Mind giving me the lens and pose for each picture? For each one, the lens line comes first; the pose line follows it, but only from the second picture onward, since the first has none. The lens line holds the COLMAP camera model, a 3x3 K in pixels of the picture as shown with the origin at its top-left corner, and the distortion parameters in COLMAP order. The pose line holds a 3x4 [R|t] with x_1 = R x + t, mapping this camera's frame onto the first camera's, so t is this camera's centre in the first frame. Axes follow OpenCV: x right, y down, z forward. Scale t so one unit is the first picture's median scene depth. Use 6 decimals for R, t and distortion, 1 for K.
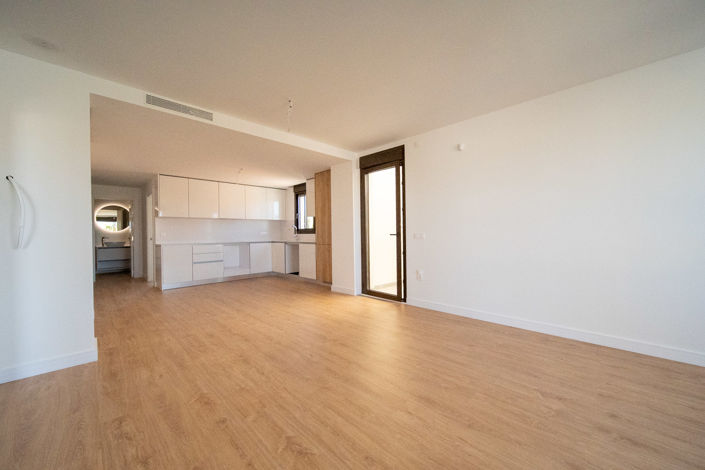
lens RADIAL K [[260.3, 0, 356.4], [0, 260.3, 234.1], [0, 0, 1]] dist [0.000988, 0.000206]
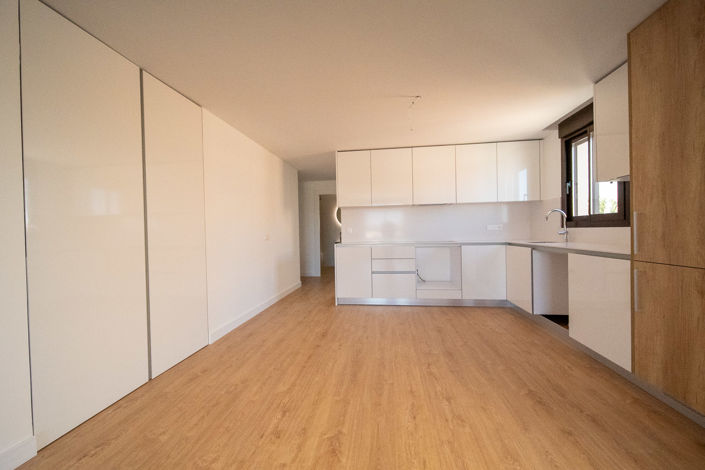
lens RADIAL K [[263.3, 0, 352.5], [0, 263.3, 235.0], [0, 0, 1]] dist [-0.011762, 0.000023]
pose [[0.587202, 0.011522, -0.809358, -0.087182], [0.010192, 0.999714, 0.021626, -0.001418], [0.809376, -0.020947, 0.586917, 0.470281]]
